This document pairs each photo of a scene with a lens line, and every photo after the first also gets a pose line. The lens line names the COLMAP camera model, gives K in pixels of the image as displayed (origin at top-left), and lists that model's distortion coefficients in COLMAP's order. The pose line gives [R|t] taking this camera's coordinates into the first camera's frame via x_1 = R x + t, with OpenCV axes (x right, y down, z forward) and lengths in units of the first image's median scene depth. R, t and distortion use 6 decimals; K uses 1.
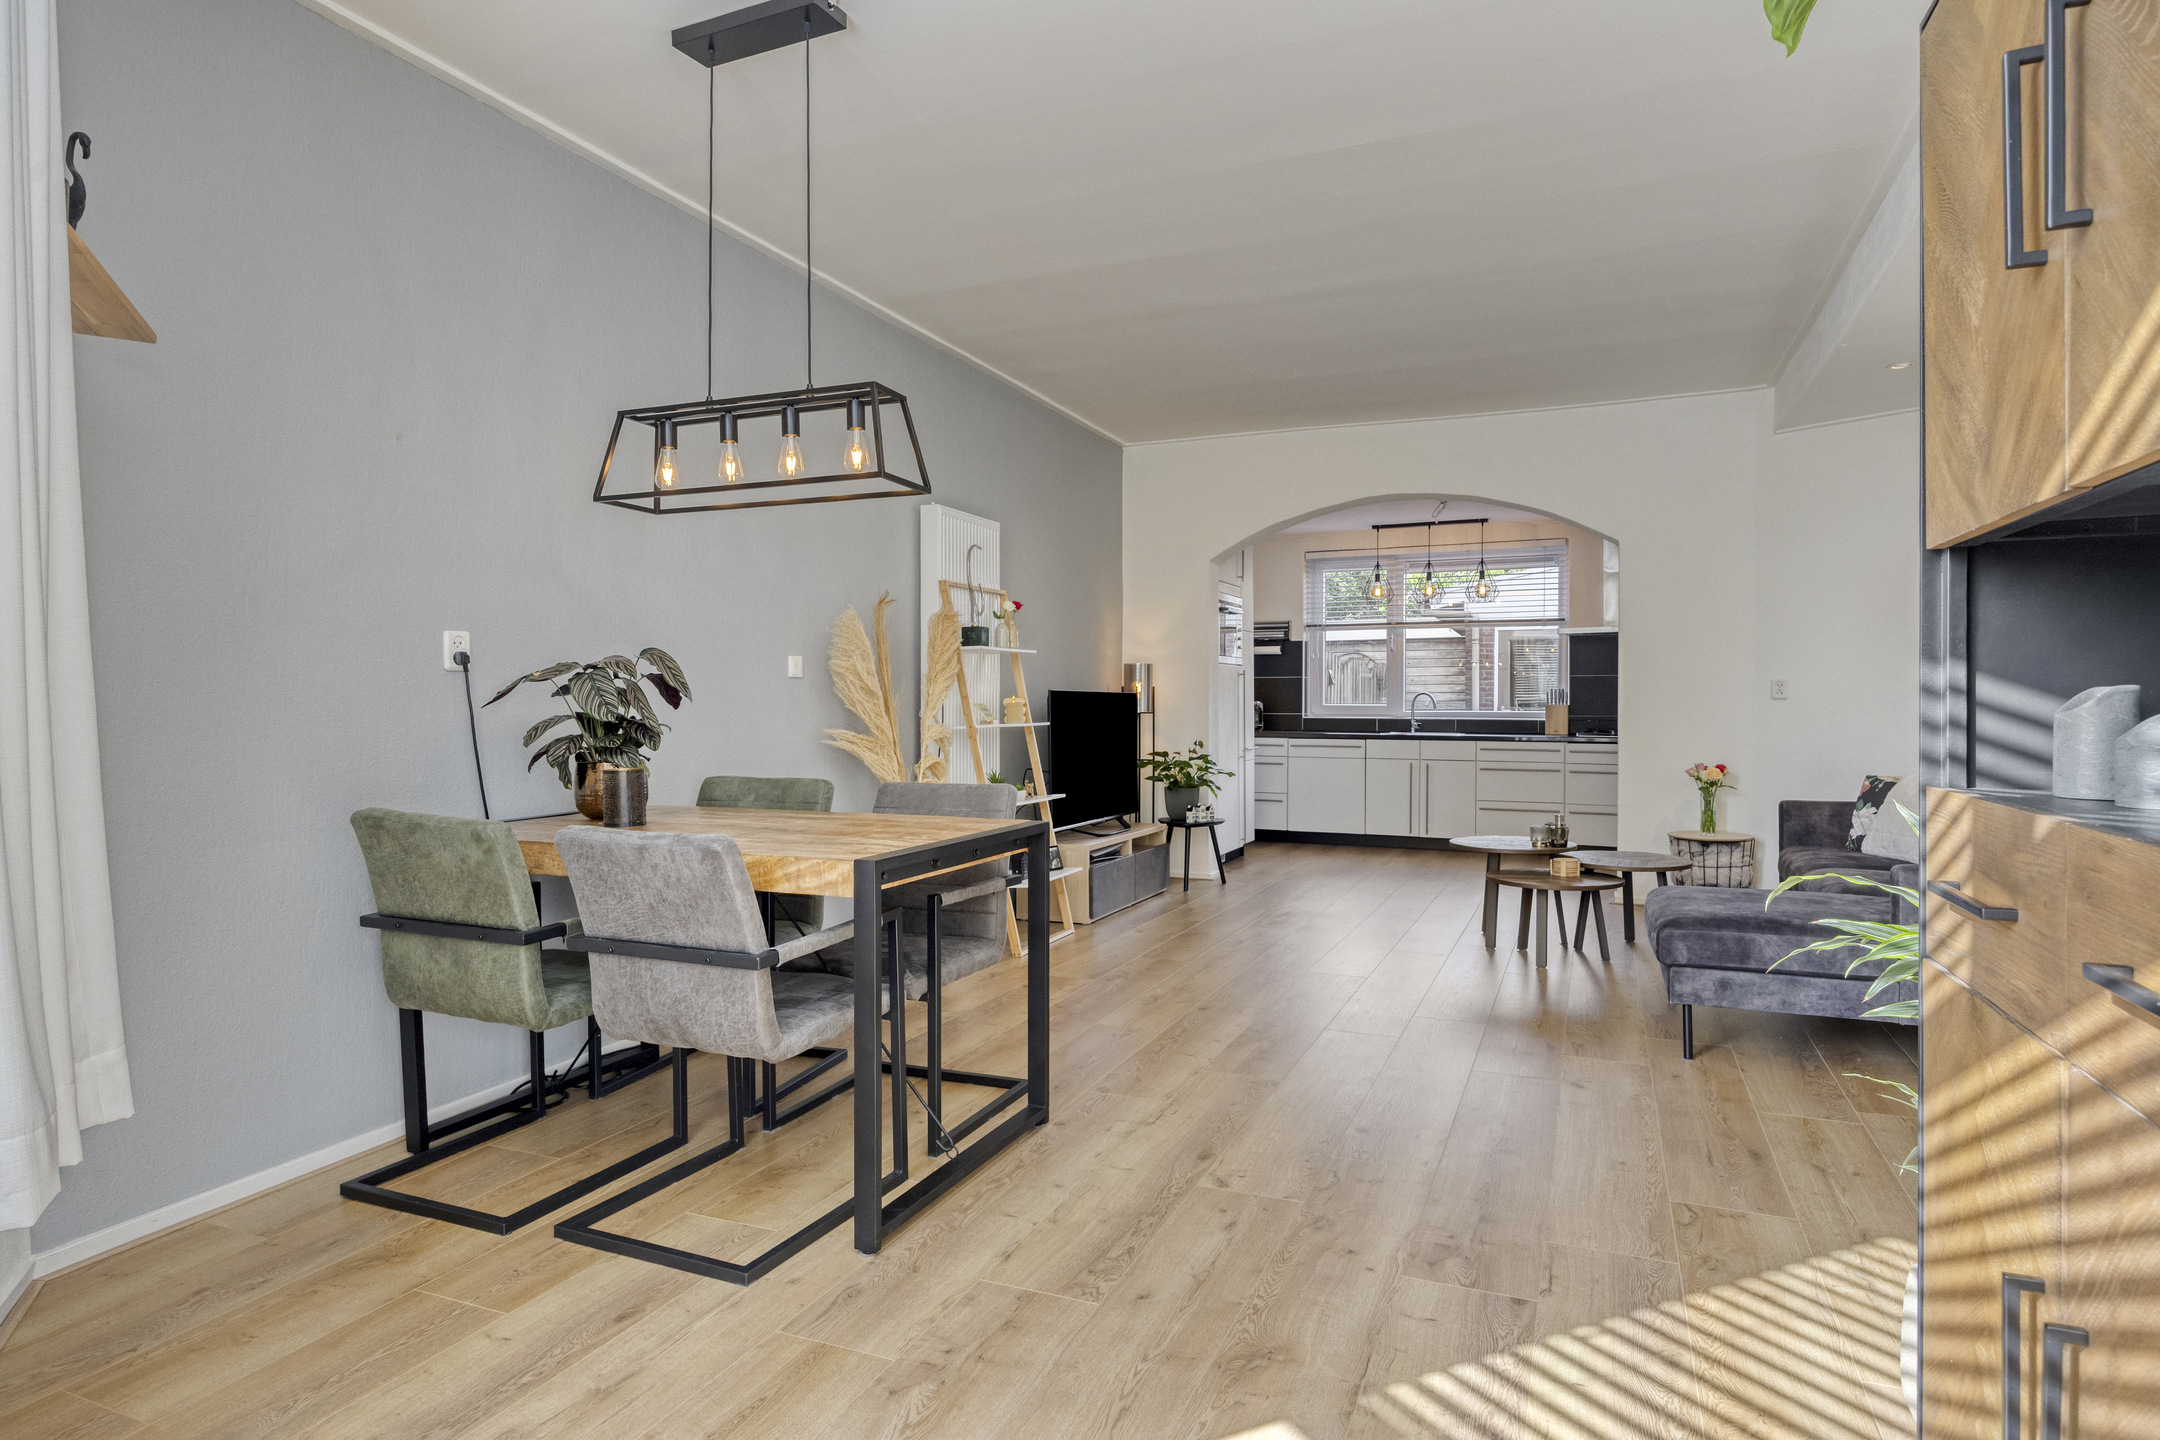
lens RADIAL K [[1187.0, 0, 1083.0], [0, 1187.0, 713.4], [0, 0, 1]] dist [-0.000123, -0.000107]
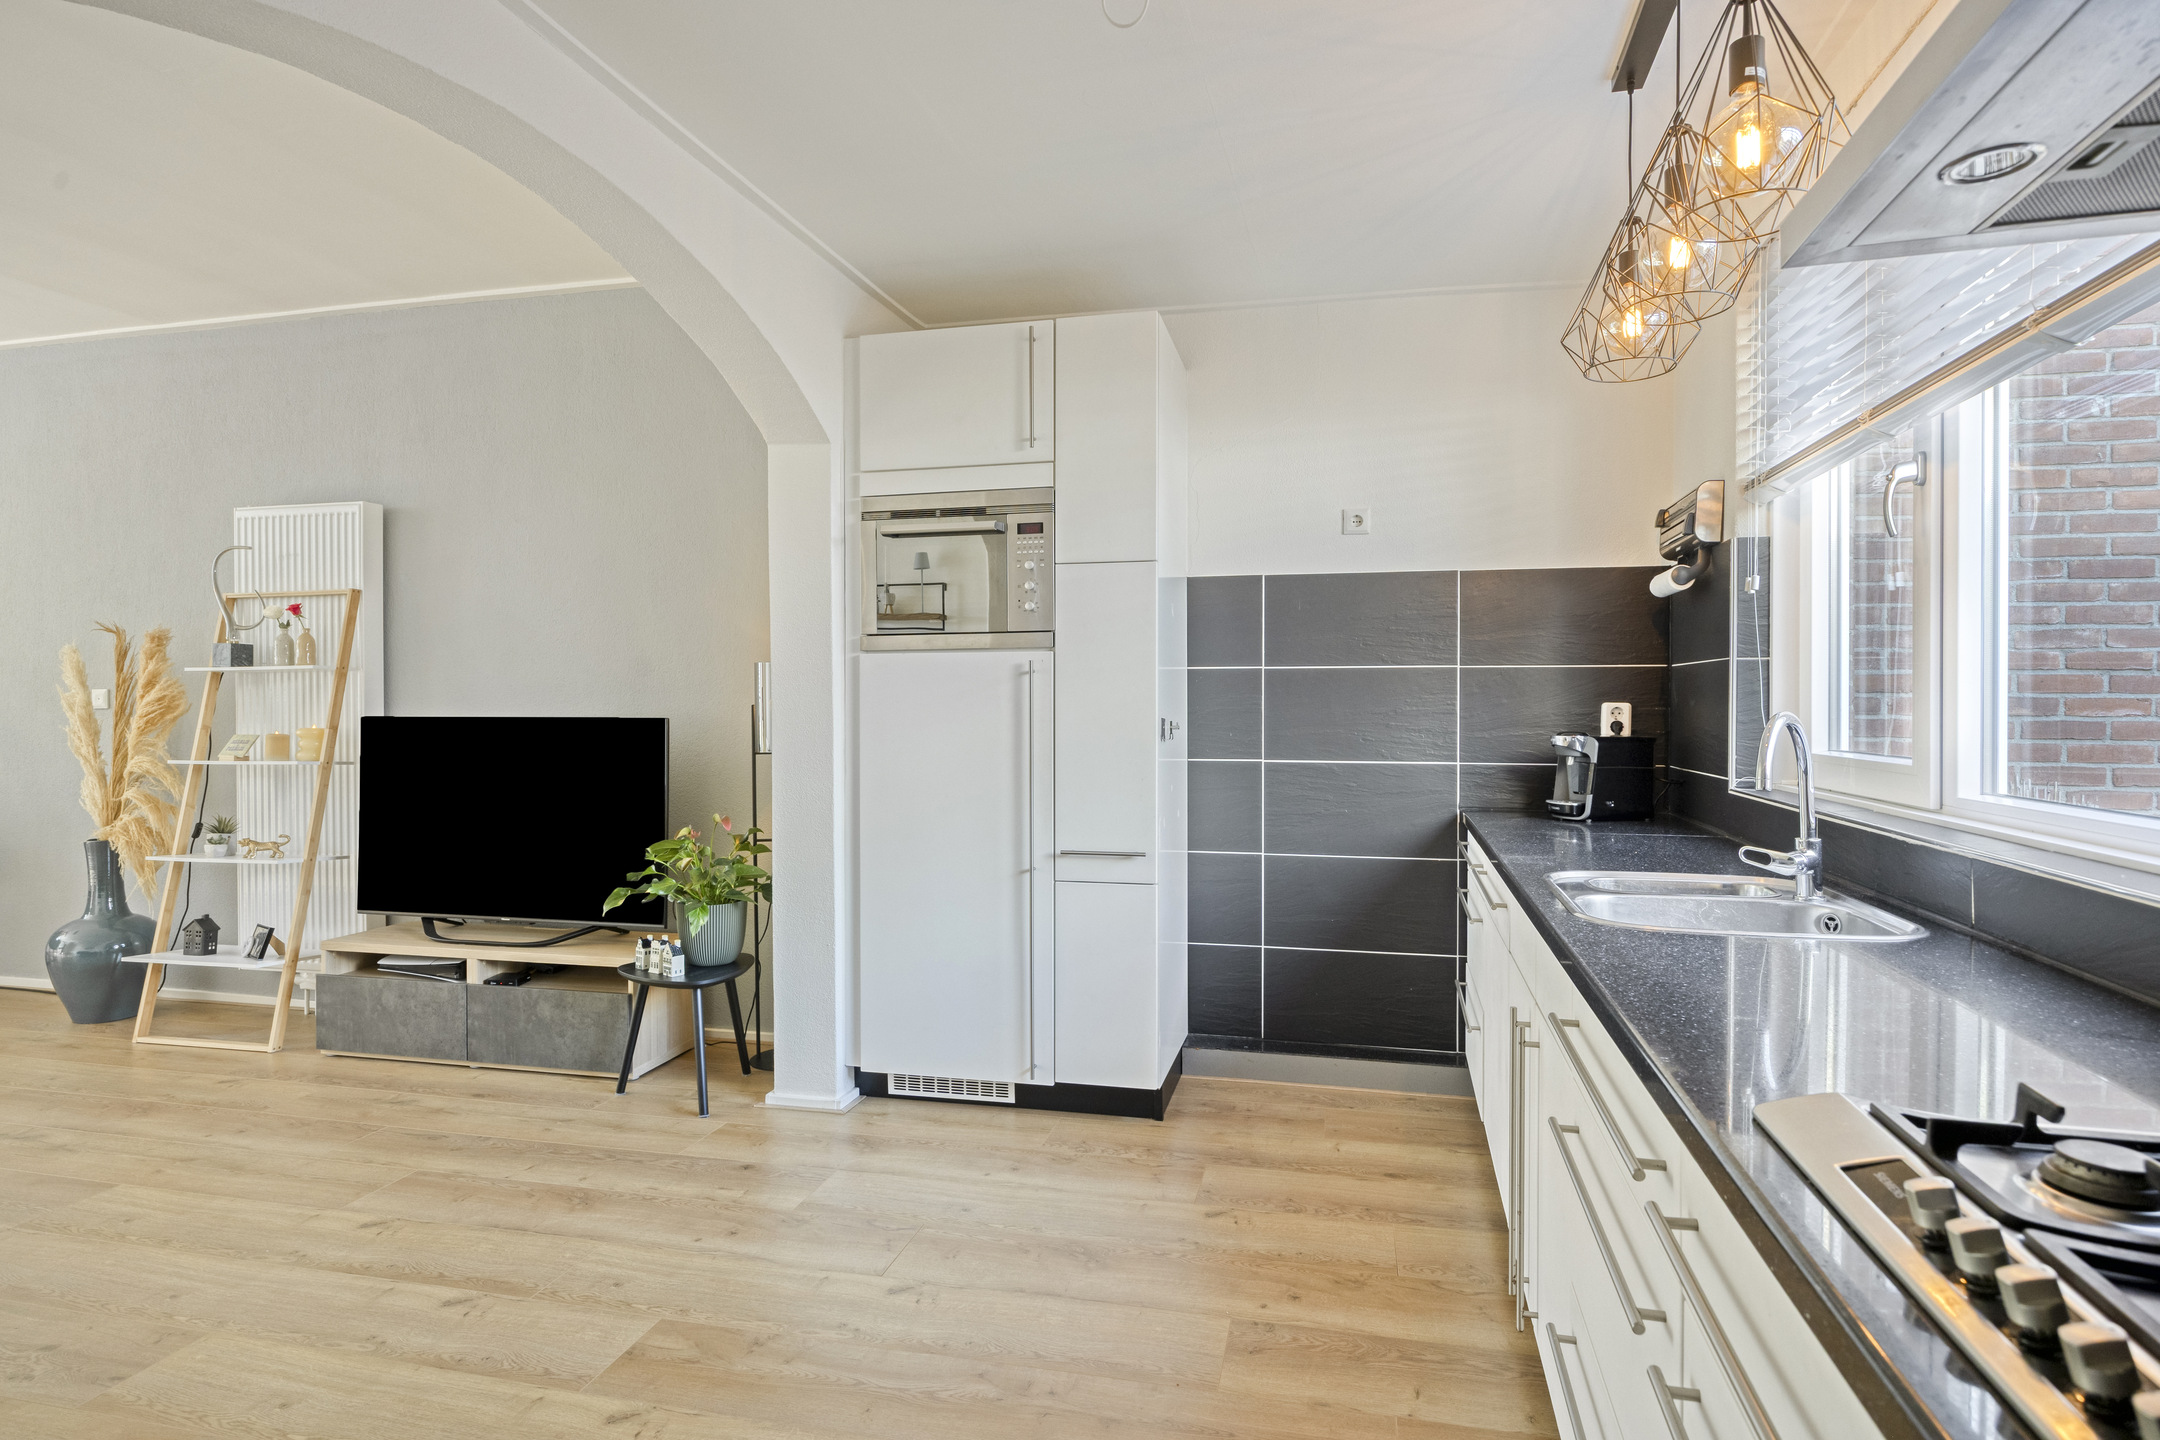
lens RADIAL K [[1160.1, 0, 1080.0], [0, 1160.1, 720.0], [0, 0, 1]] dist [0.013654, 0.000007]
pose [[0.151326, 0.013182, -0.988396, 0.609174], [-0.006115, 0.999904, 0.012399, -0.023996], [0.988465, 0.004168, 0.151392, 1.091291]]
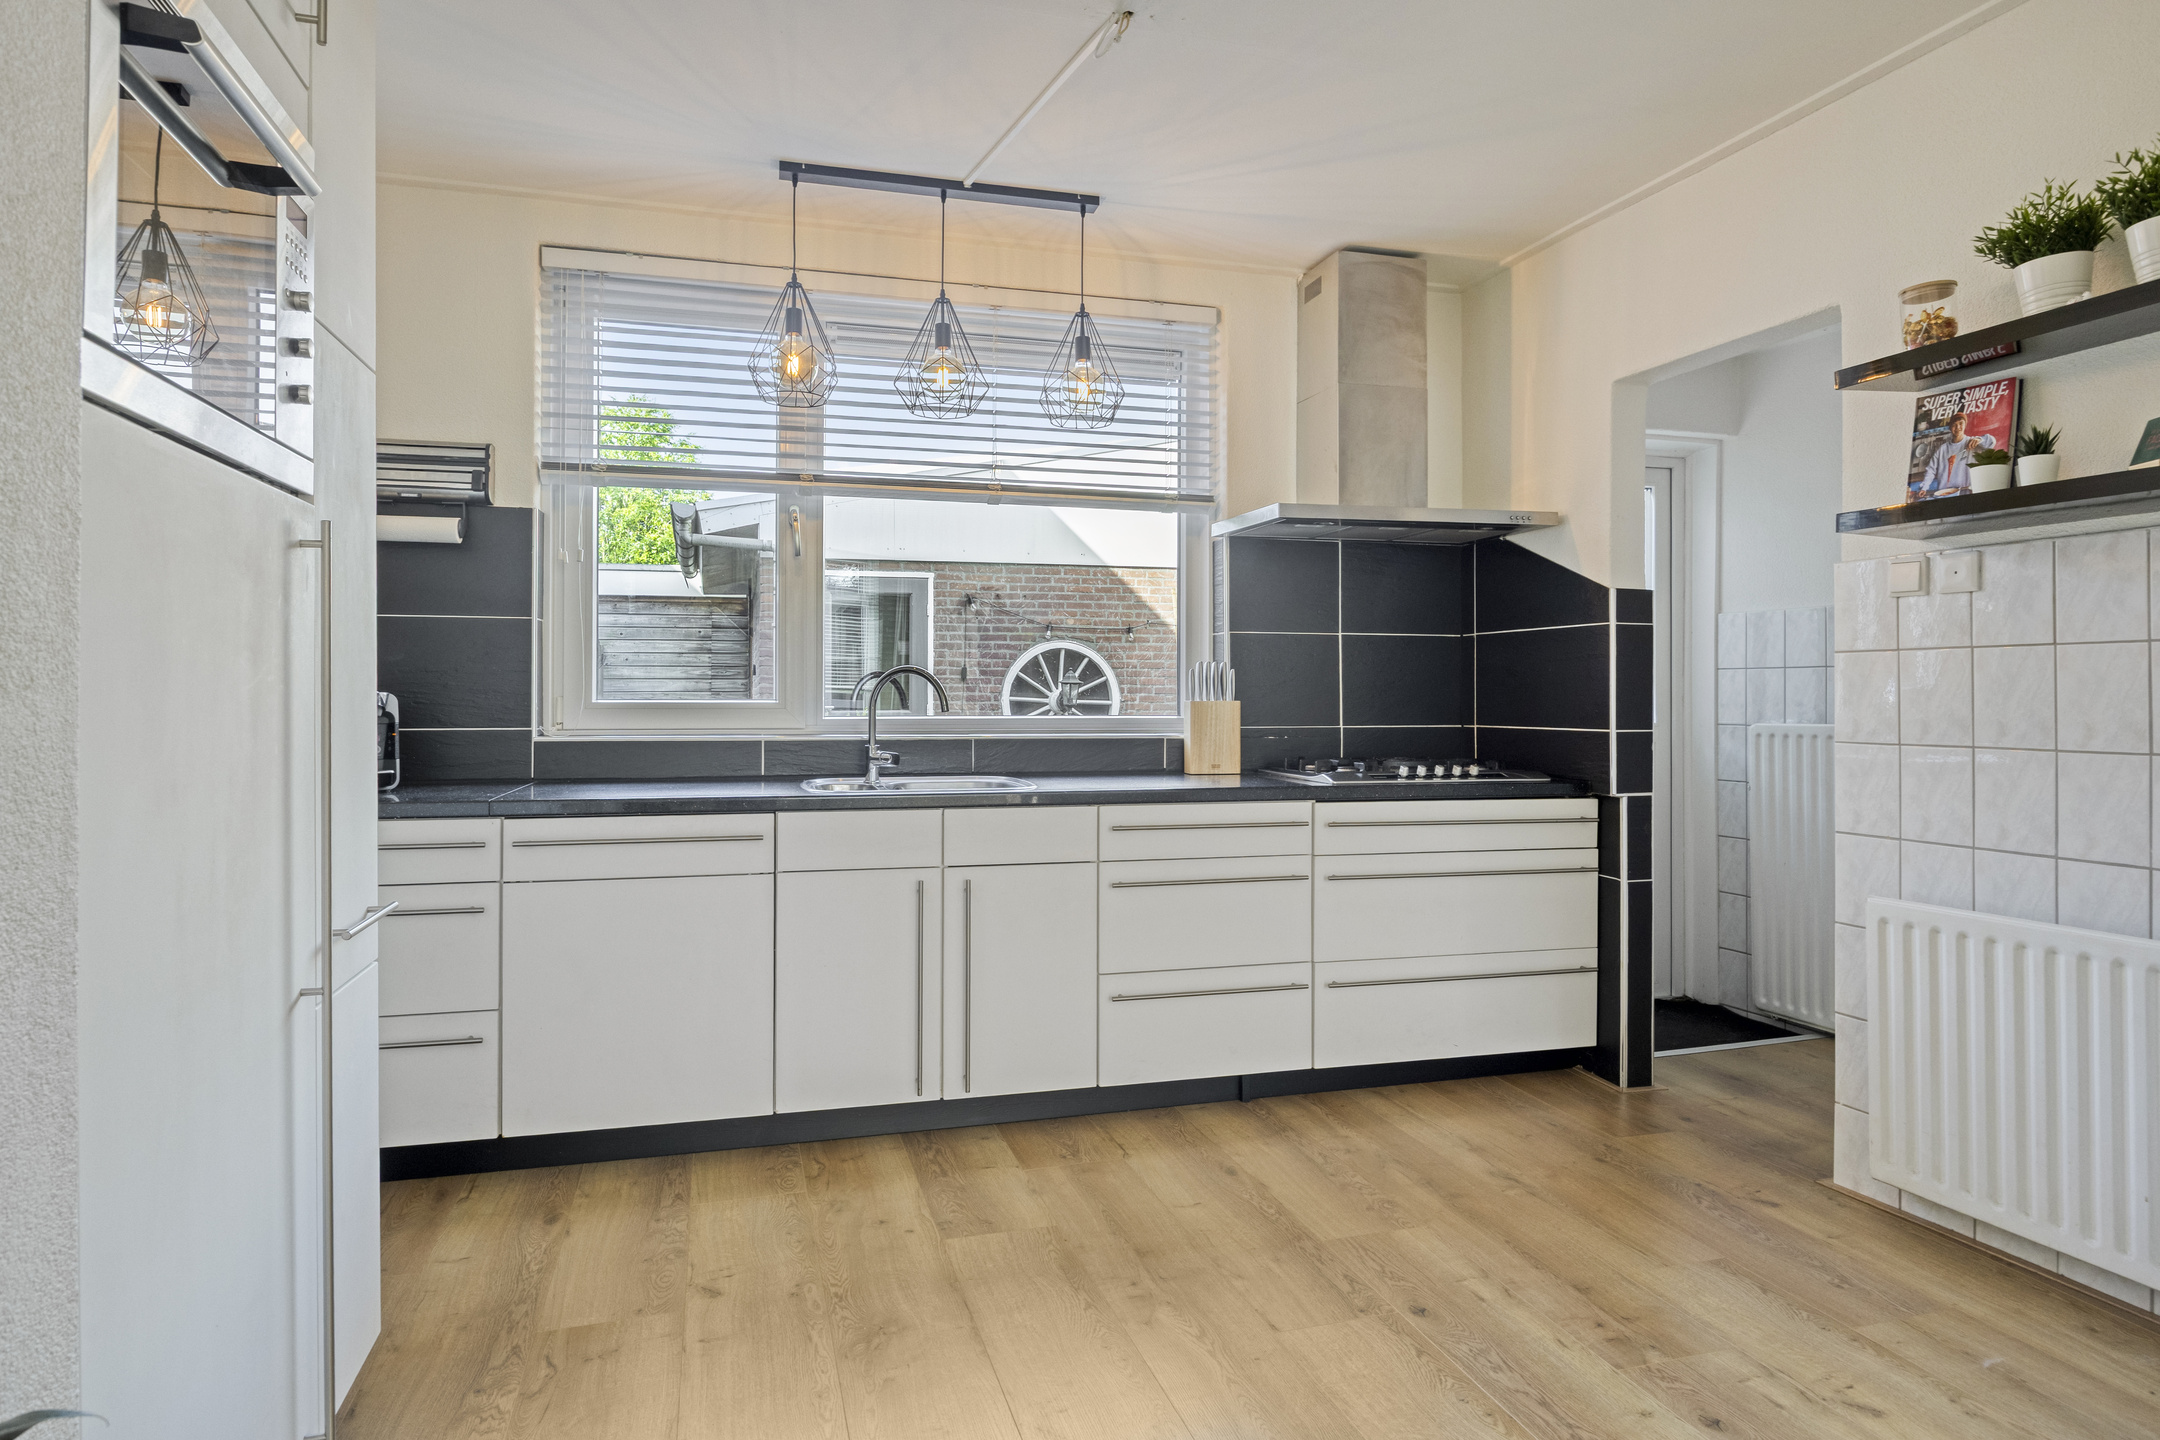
lens RADIAL K [[1210.1, 0, 1104.4], [0, 1210.1, 696.2], [0, 0, 1]] dist [-0.019000, 0.000034]
pose [[0.762328, -0.001336, 0.647189, 0.124280], [0.005088, 0.999979, -0.003928, -0.009487], [-0.647171, 0.006287, 0.762319, 0.893556]]
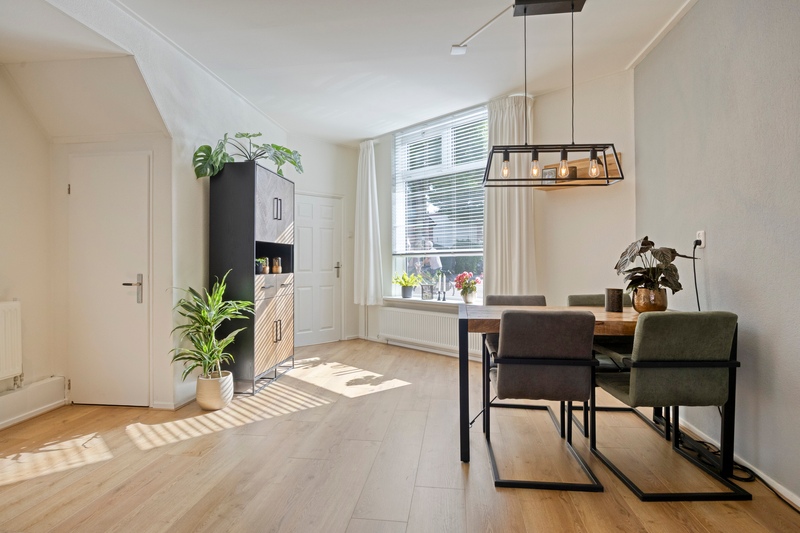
lens RADIAL K [[448.2, 0, 409.1], [0, 448.2, 257.7], [0, 0, 1]] dist [-0.019000, 0.000034]
pose [[-0.956065, 0.002324, -0.293146, 0.129576], [0.001330, 0.999993, 0.003592, -0.008935], [0.293152, 0.003045, -0.956061, 0.758959]]
